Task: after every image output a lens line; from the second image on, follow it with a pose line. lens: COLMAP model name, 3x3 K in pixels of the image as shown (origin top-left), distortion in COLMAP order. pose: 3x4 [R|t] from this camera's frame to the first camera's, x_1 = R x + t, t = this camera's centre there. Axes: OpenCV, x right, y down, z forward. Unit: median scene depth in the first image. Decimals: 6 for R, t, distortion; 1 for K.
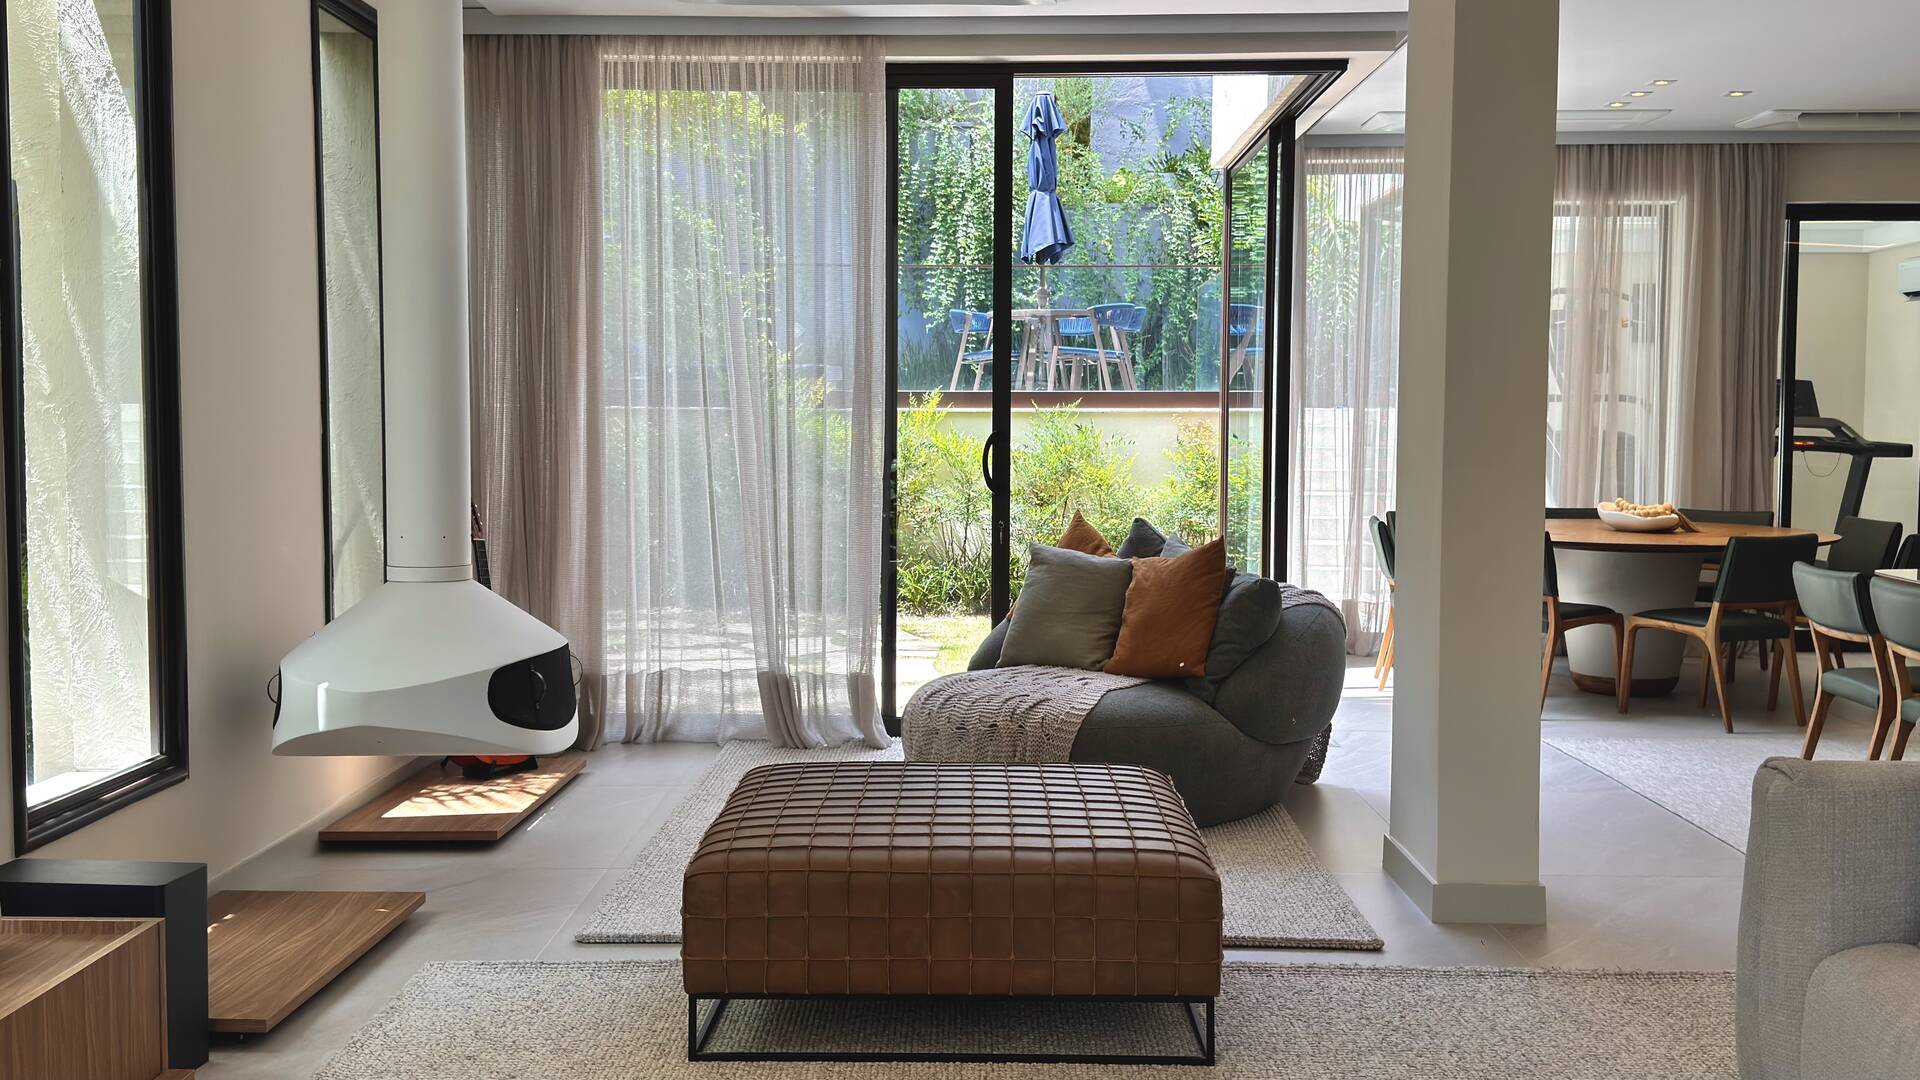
lens RADIAL K [[1890.7, 0, 957.0], [0, 1890.7, 545.8], [0, 0, 1]] dist [0.078312, 0.000000]
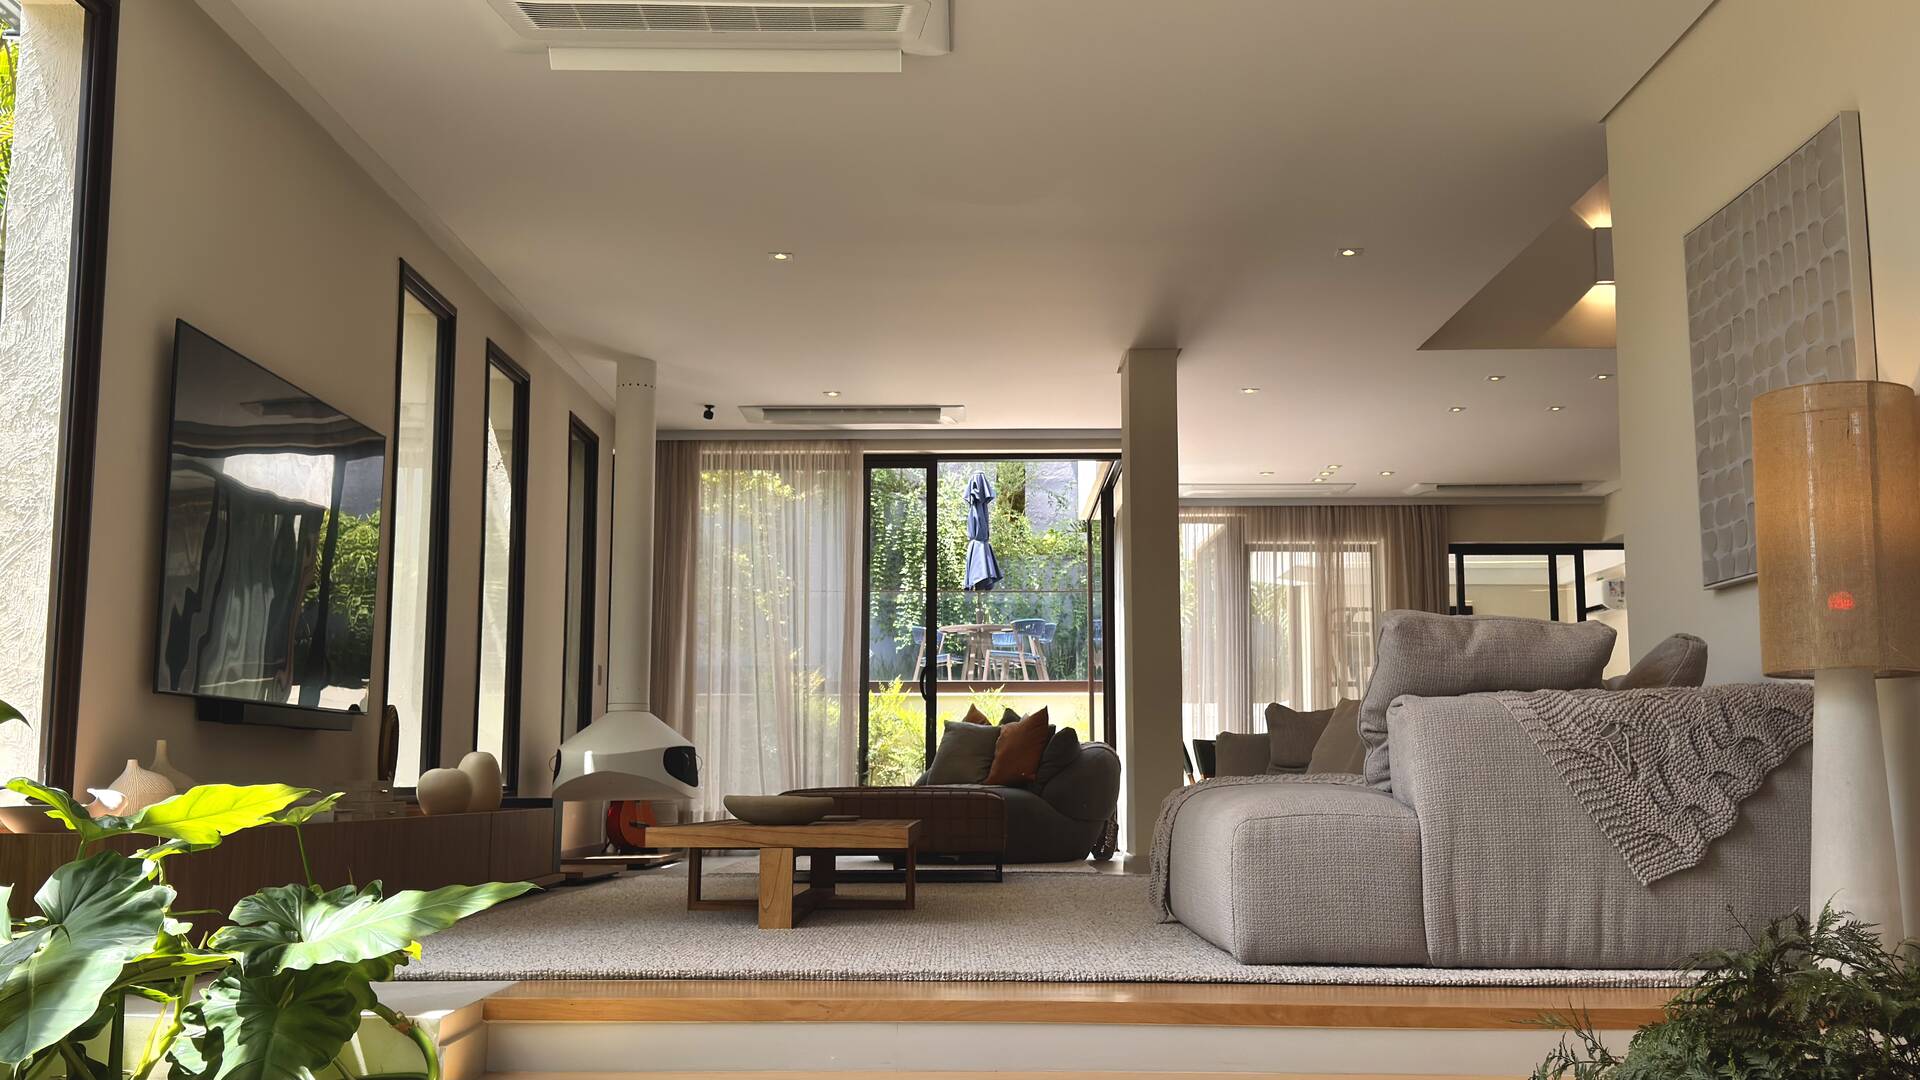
lens RADIAL K [[1890.7, 0, 964.5], [0, 1890.7, 536.8], [0, 0, 1]] dist [0.078312, 0.000000]
pose [[0.999901, -0.002596, 0.013850, 0.016948], [0.005309, 0.979856, -0.199636, 0.091851], [-0.013052, 0.199689, 0.979772, -0.377543]]
